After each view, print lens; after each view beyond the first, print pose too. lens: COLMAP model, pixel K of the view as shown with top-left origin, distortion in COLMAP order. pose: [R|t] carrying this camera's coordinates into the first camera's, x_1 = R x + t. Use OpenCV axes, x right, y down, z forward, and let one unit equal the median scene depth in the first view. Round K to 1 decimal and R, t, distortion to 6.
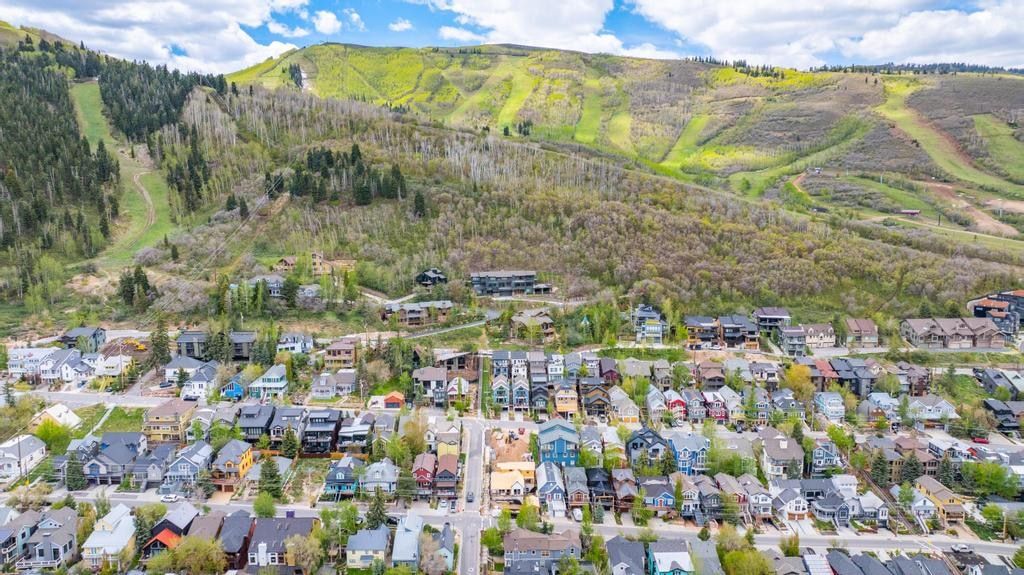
lens RADIAL K [[714.4, 0, 511.0], [0, 714.4, 289.4], [0, 0, 1]] dist [-0.031046, 0.025152]
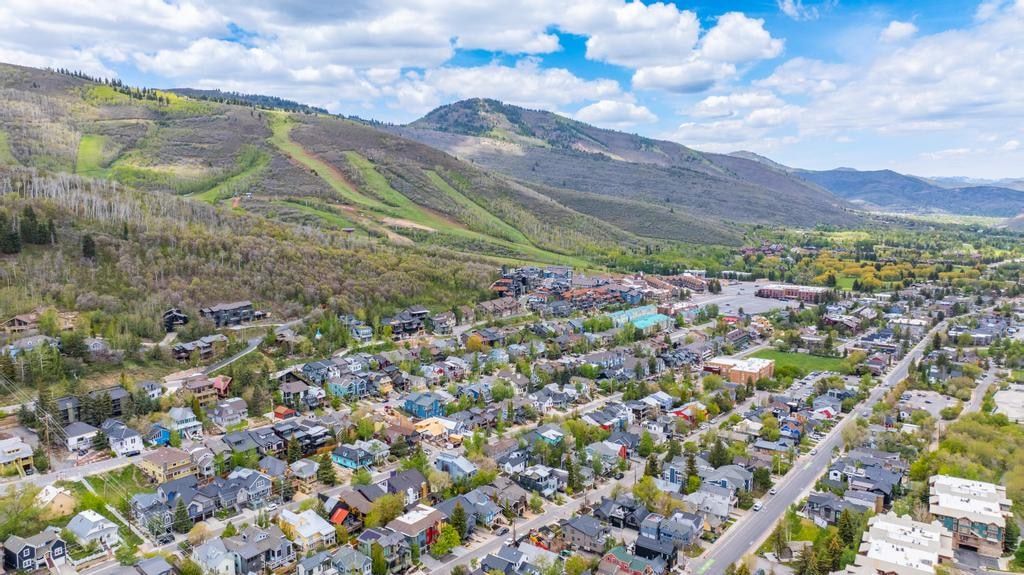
lens RADIAL K [[714.4, 0, 508.5], [0, 714.4, 290.8], [0, 0, 1]] dist [-0.031046, 0.025152]
pose [[0.610238, -0.104716, 0.785267, -0.216832], [0.116127, 0.992342, 0.042086, -0.014797], [-0.783660, 0.065508, 0.617726, -0.018838]]
